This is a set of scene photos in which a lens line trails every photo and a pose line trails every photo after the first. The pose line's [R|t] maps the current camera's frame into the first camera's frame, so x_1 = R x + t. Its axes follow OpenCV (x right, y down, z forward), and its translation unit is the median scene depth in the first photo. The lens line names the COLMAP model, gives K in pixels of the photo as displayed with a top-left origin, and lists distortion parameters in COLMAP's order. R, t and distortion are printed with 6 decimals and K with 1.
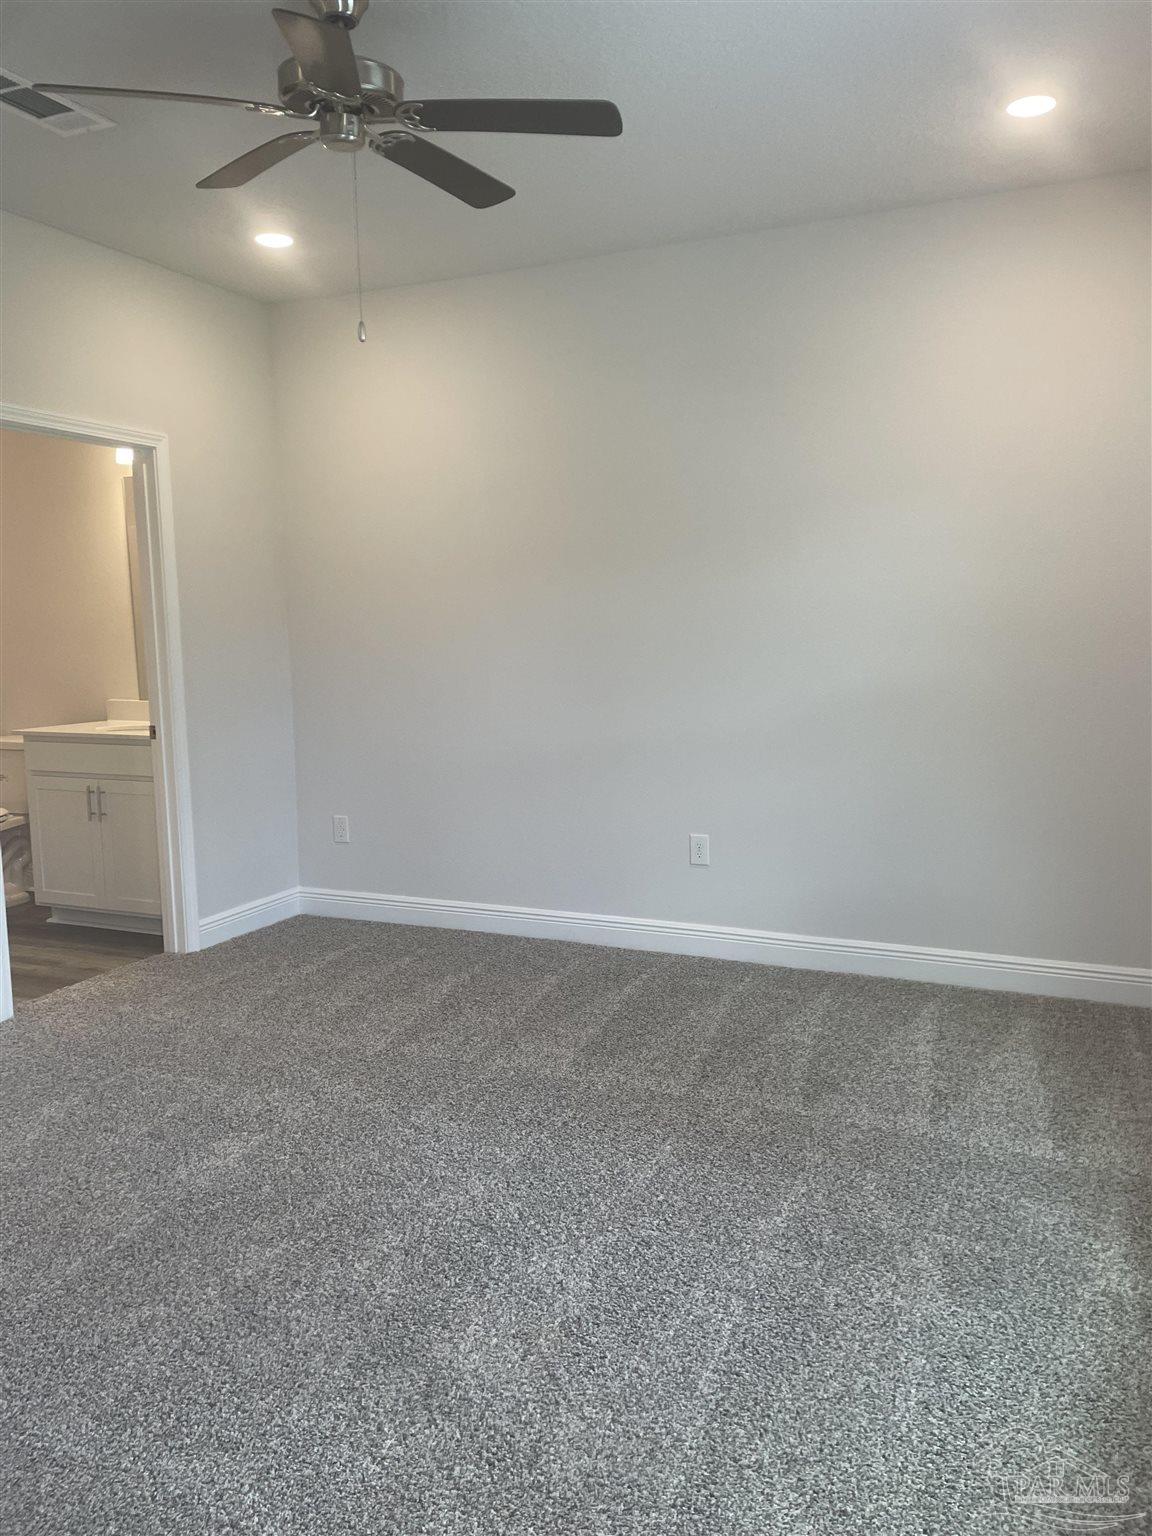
lens RADIAL K [[1157.0, 0, 597.3], [0, 1157.0, 762.8], [0, 0, 1]] dist [0.092887, -0.113943]
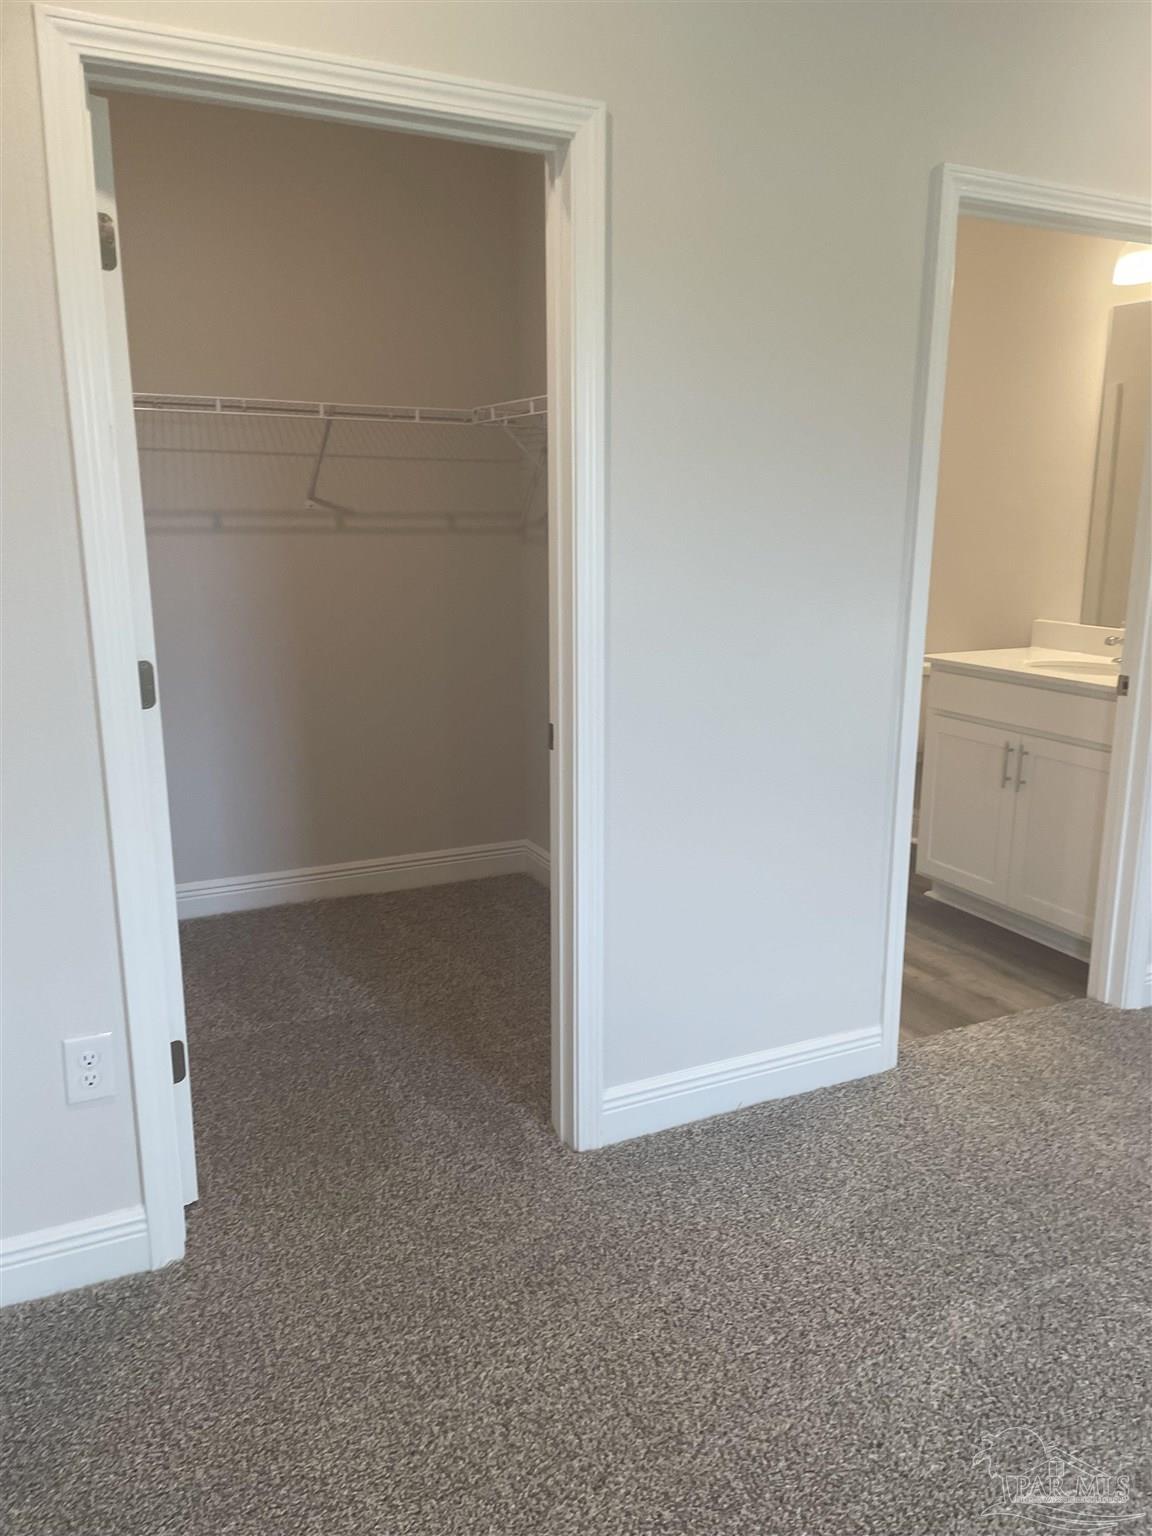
lens RADIAL K [[1157.0, 0, 597.3], [0, 1157.0, 762.8], [0, 0, 1]] dist [0.092887, -0.113943]
pose [[0.774442, 0.155759, -0.613171, -0.214624], [-0.094755, 0.986843, 0.131004, -0.046280], [0.625509, -0.043354, 0.779012, 0.313293]]
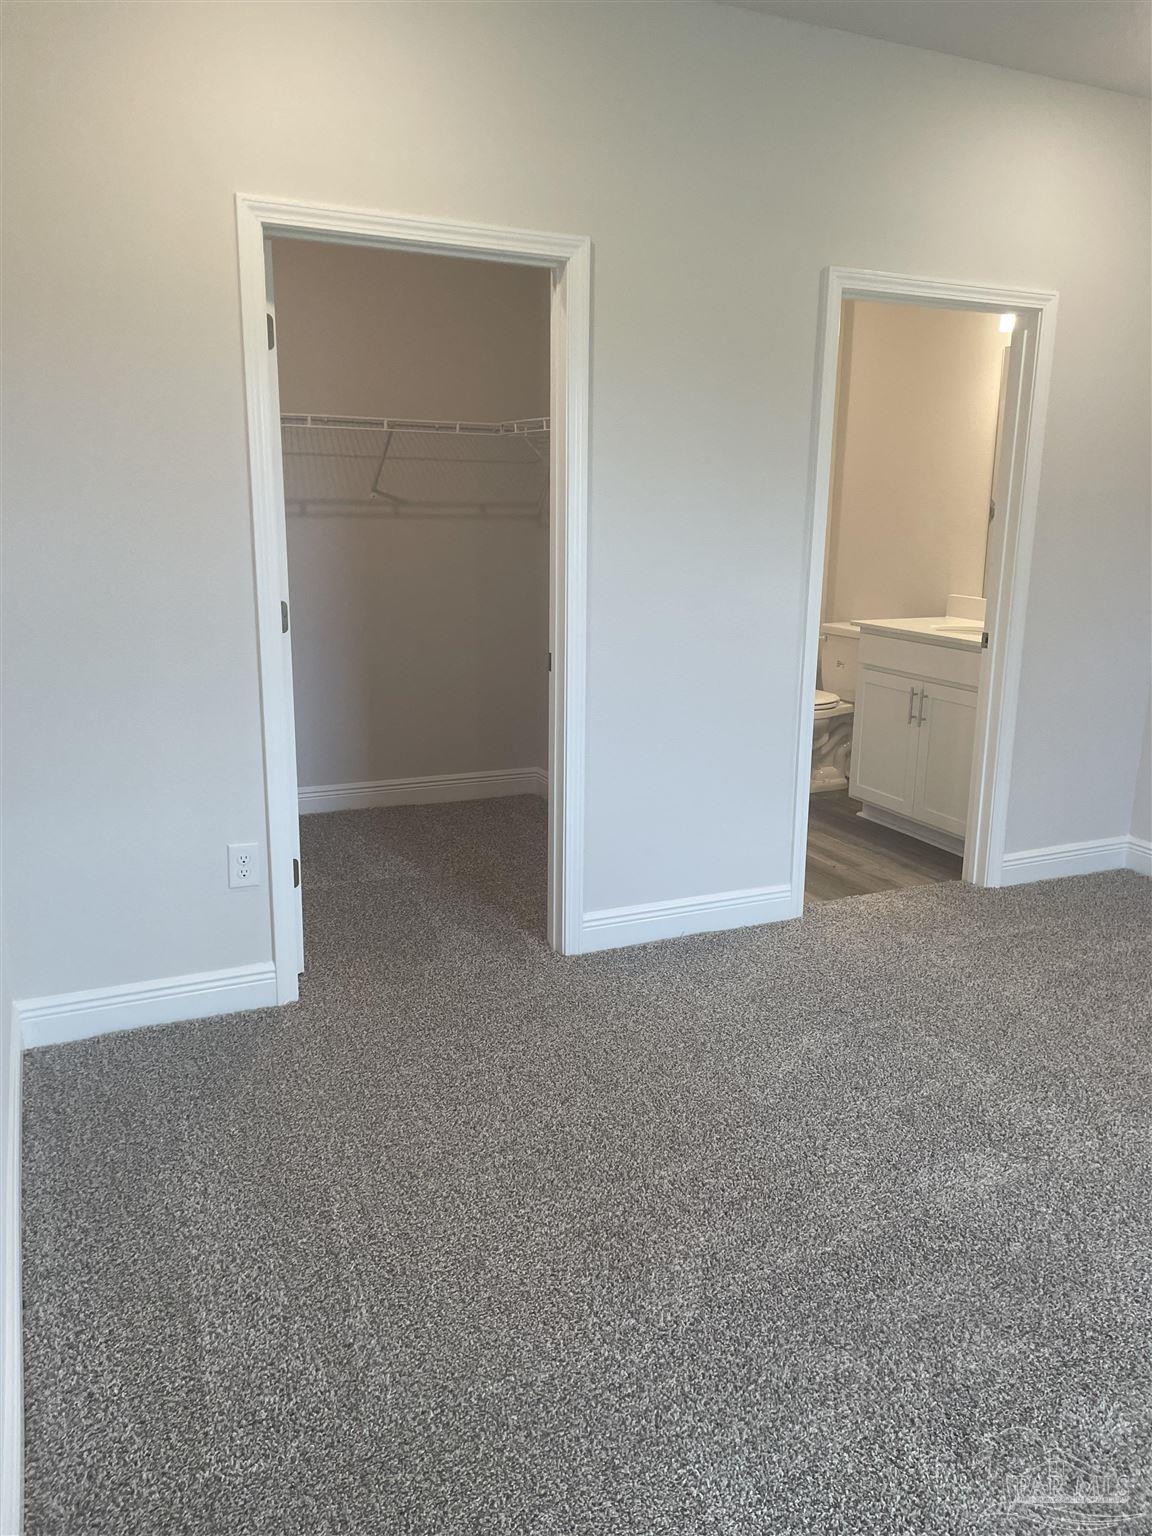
lens RADIAL K [[1155.4, 0, 594.4], [0, 1155.4, 749.1], [0, 0, 1]] dist [0.078098, -0.104955]
pose [[0.757416, 0.168878, -0.630715, -0.033516], [-0.108623, 0.985102, 0.133324, -0.033719], [0.643834, -0.032472, 0.764476, 0.136670]]
